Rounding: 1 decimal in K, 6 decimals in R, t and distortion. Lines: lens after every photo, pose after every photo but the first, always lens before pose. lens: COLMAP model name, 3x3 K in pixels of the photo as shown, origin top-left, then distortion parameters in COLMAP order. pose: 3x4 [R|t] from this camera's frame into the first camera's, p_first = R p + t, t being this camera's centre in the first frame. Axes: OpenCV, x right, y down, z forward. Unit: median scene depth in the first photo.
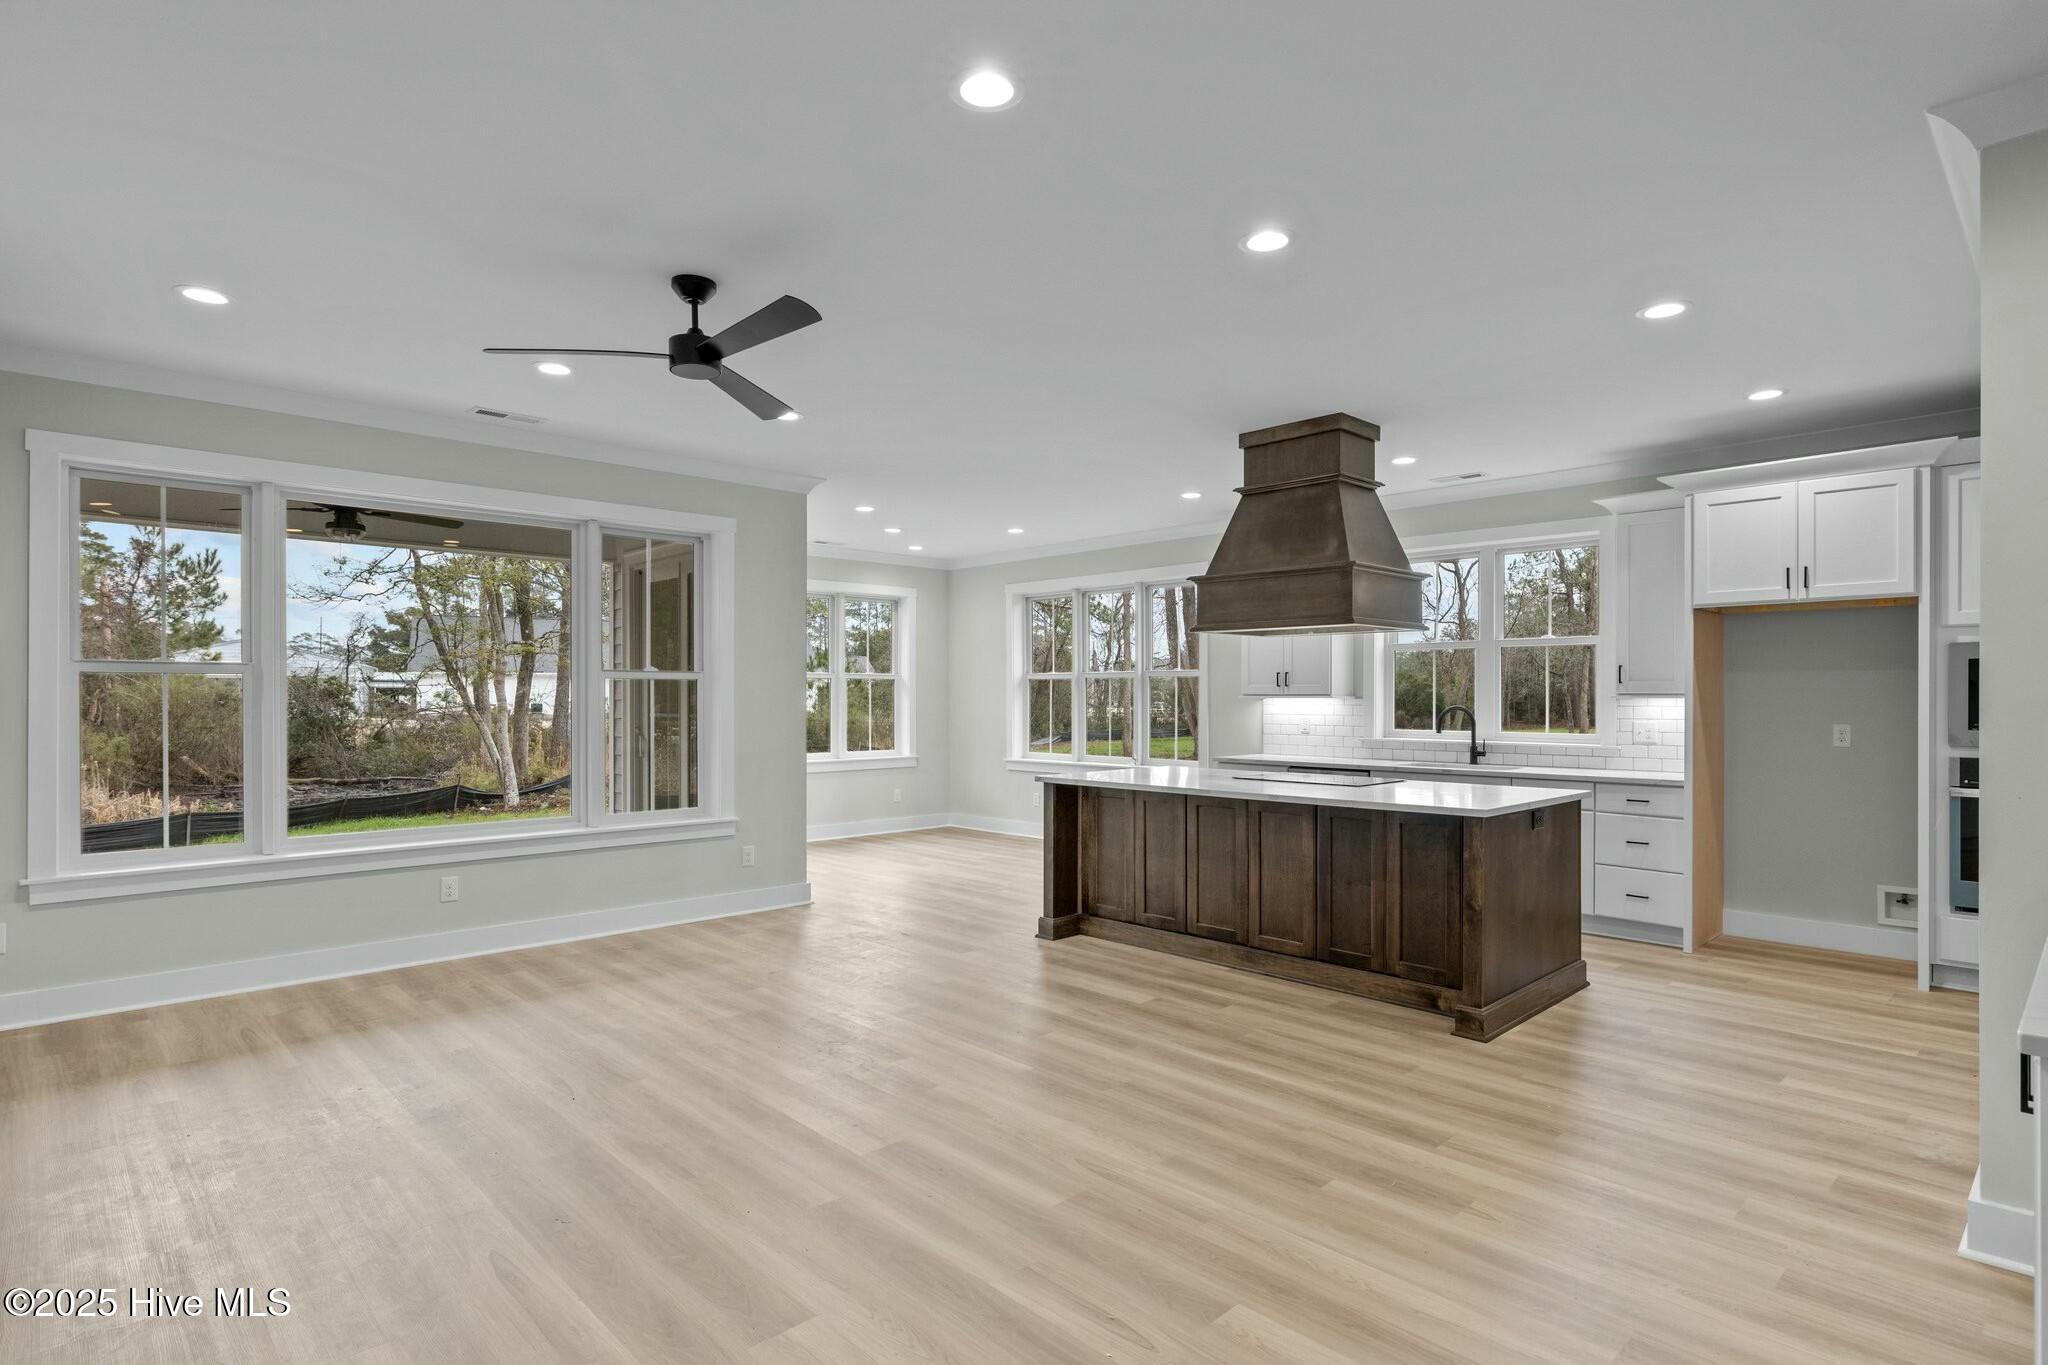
lens RADIAL K [[1052.7, 0, 1019.1], [0, 1052.7, 695.7], [0, 0, 1]] dist [-0.001987, -0.001730]
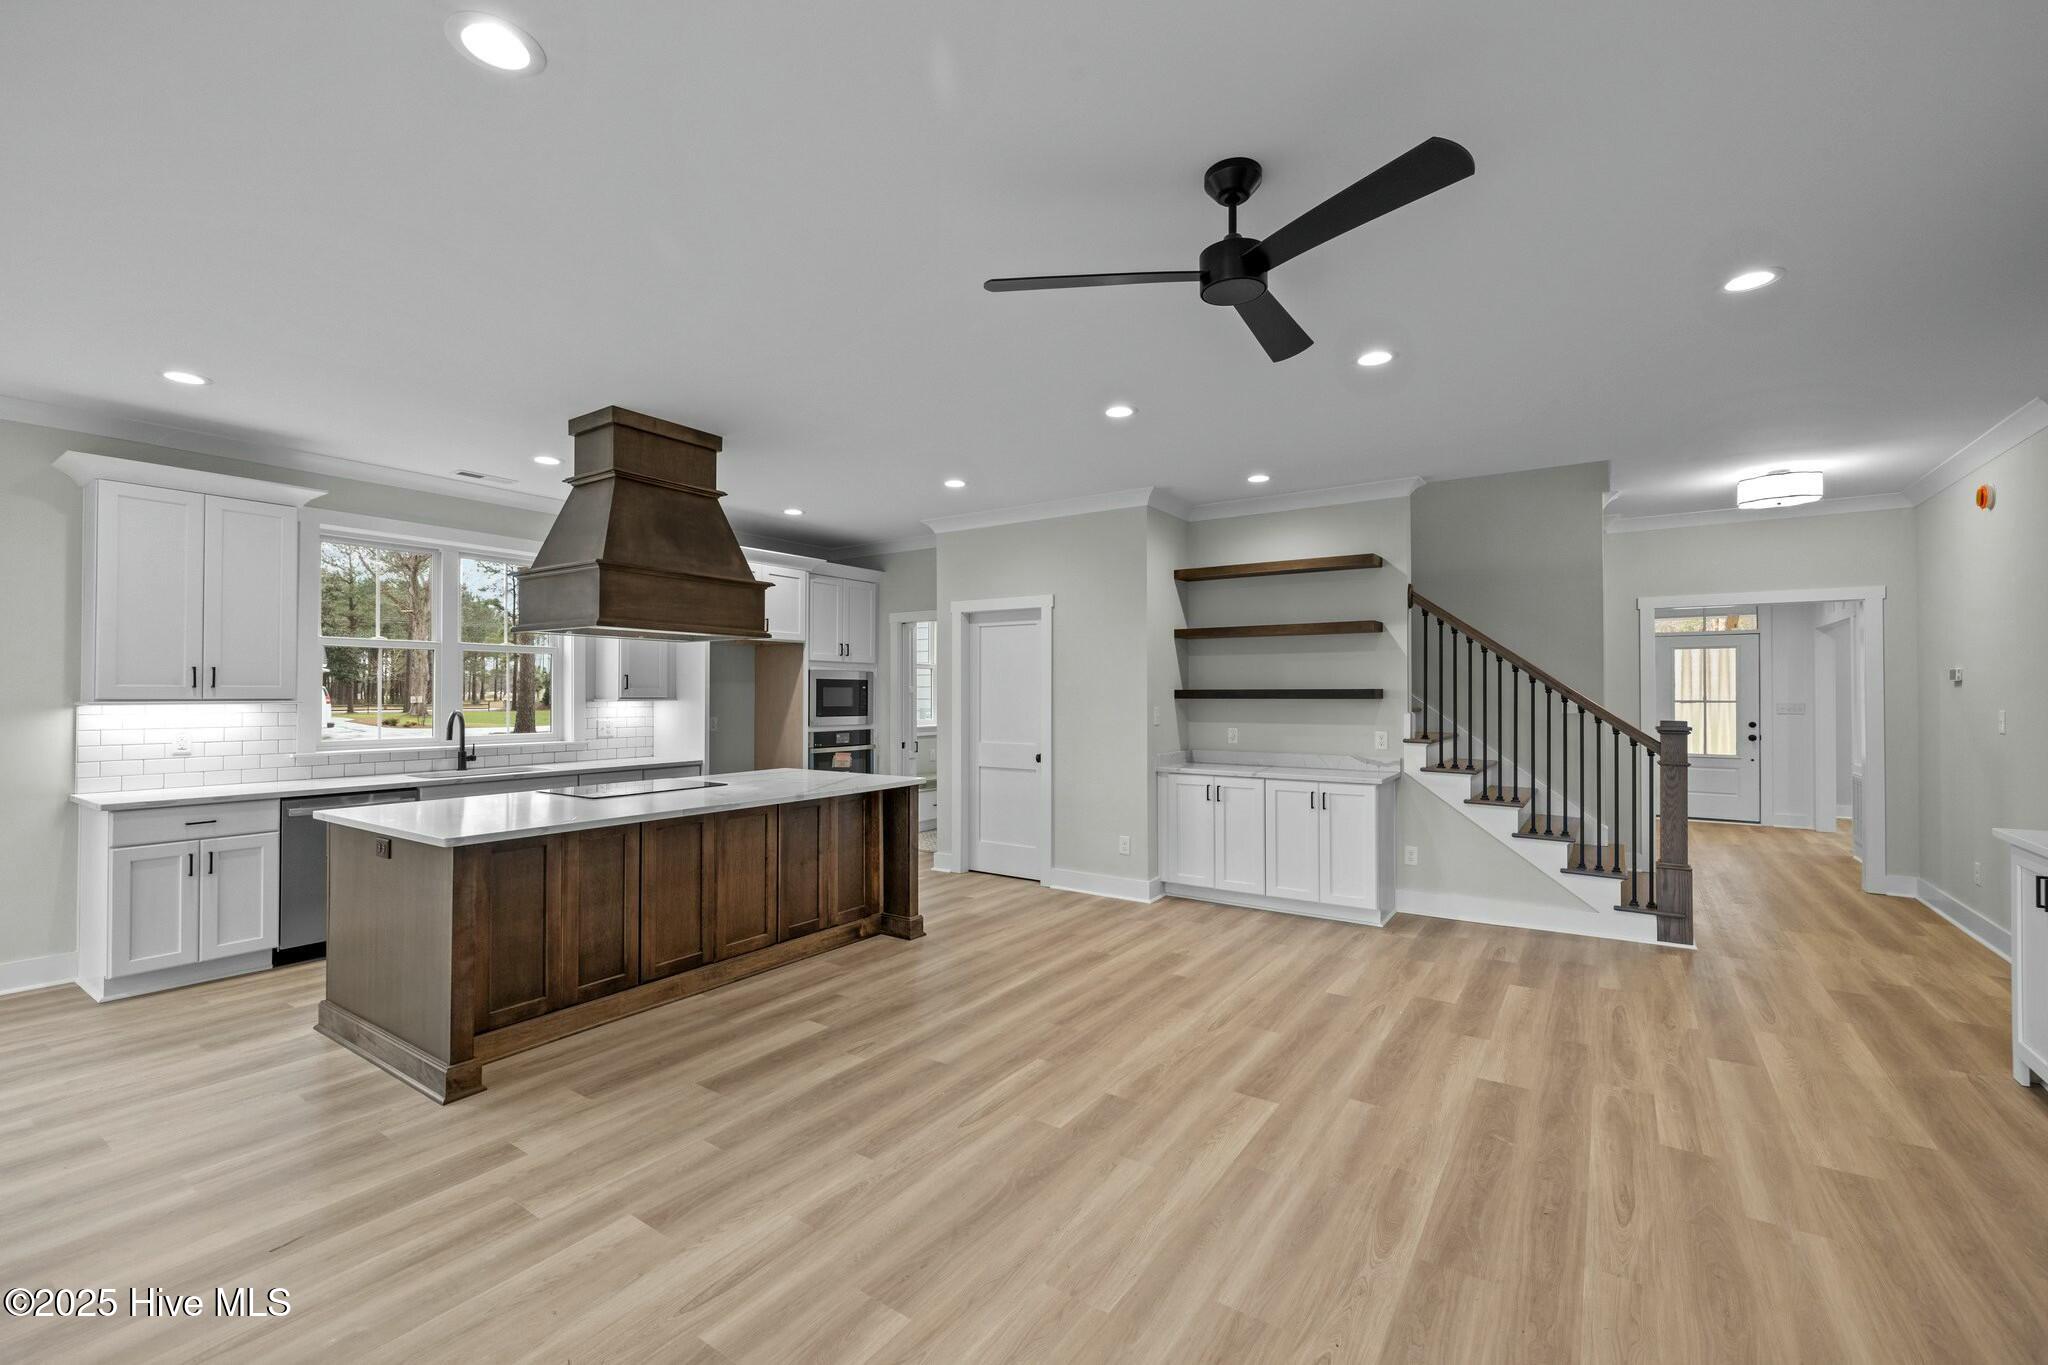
lens RADIAL K [[859.5, 0, 1024.6], [0, 859.5, 683.9], [0, 0, 1]] dist [-0.001160, -0.000162]
pose [[-0.213448, 0.010651, 0.976896, -0.595586], [-0.002354, 0.999932, -0.011417, -0.008556], [-0.976952, -0.004736, -0.213408, 0.861964]]
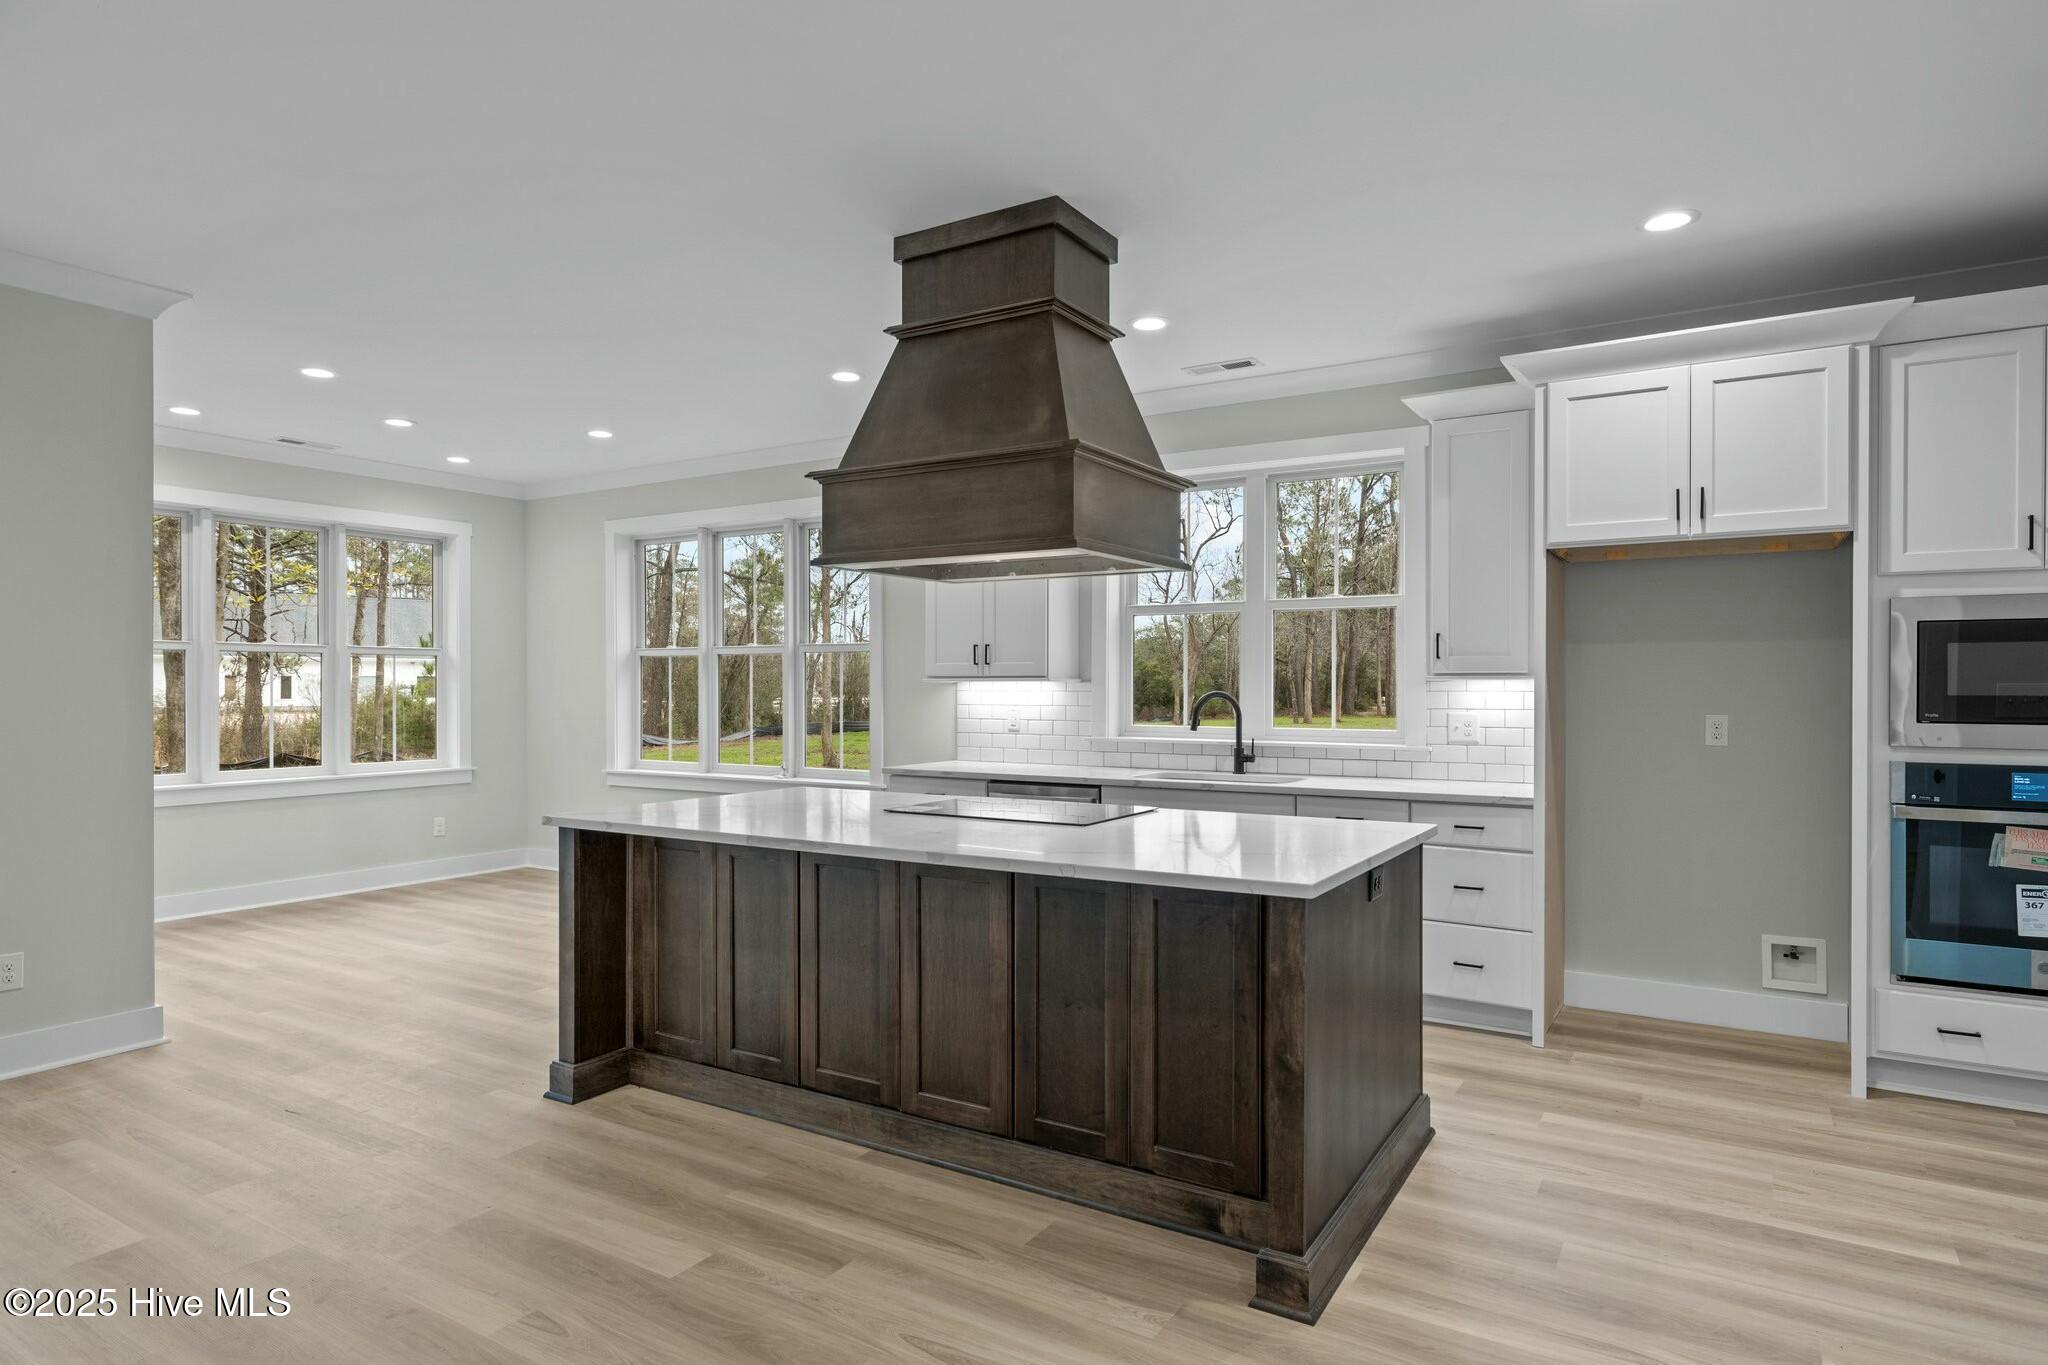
lens RADIAL K [[1156.6, 0, 1021.9], [0, 1156.6, 686.6], [0, 0, 1]] dist [0.001767, -0.003808]
pose [[0.967471, -0.000924, 0.252981, 0.118904], [0.000320, 0.999997, 0.002428, 0.005751], [-0.252983, -0.002268, 0.967468, 0.363269]]
